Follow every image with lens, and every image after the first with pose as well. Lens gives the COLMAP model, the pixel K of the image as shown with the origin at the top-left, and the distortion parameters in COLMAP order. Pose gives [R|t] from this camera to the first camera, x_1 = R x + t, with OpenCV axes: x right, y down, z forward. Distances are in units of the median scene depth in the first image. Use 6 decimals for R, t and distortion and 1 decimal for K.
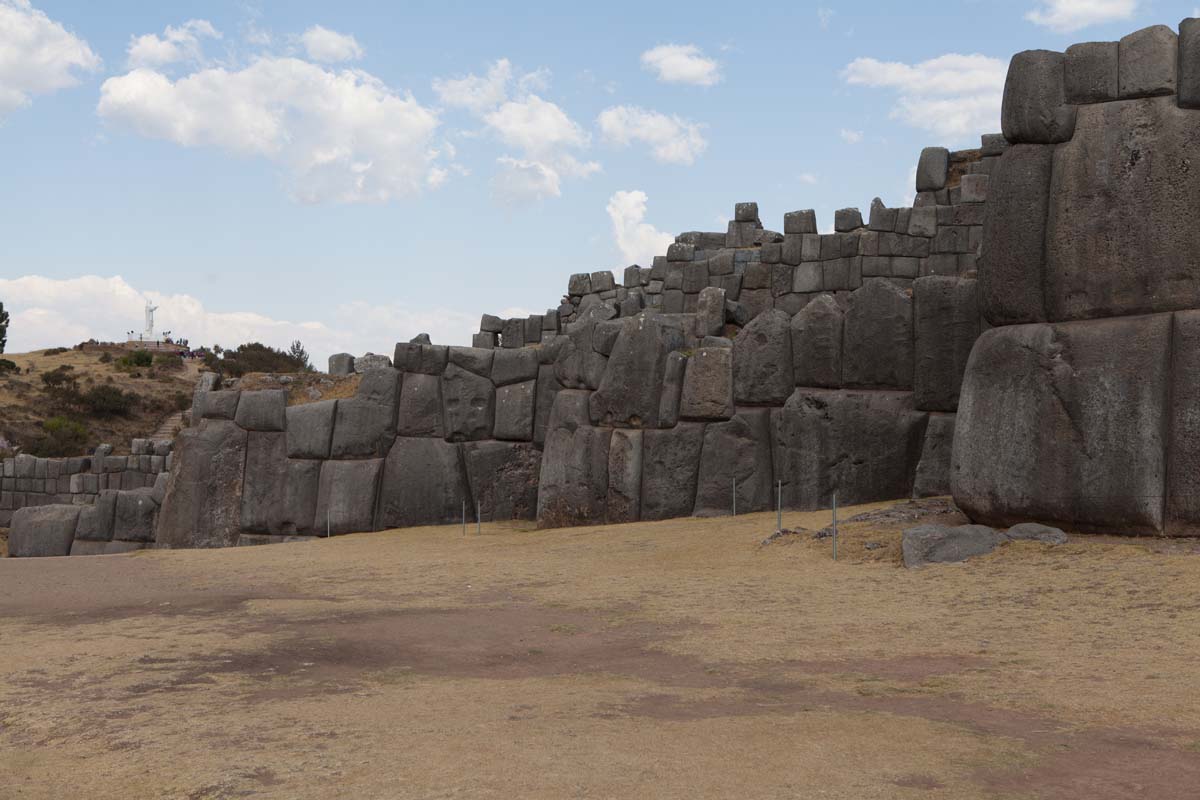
lens RADIAL K [[1545.4, 0, 600.0], [0, 1545.4, 400.0], [0, 0, 1]] dist [0.004485, -0.002100]
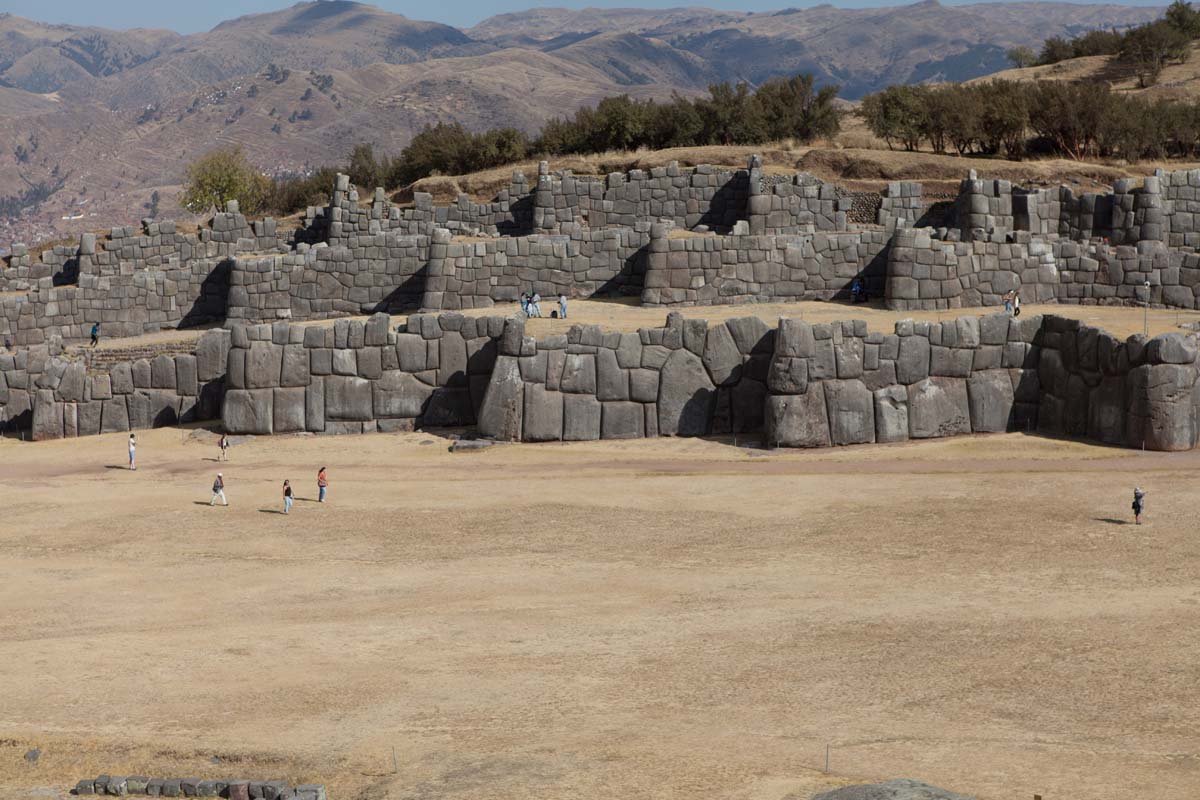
lens RADIAL K [[2432.0, 0, 600.0], [0, 2432.0, 400.0], [0, 0, 1]] dist [-0.021877, -0.173102]
pose [[0.798835, -0.079985, 0.596210, -2.023341], [0.006614, 0.992229, 0.124251, -0.580523], [-0.601514, -0.095313, 0.793156, -3.407606]]
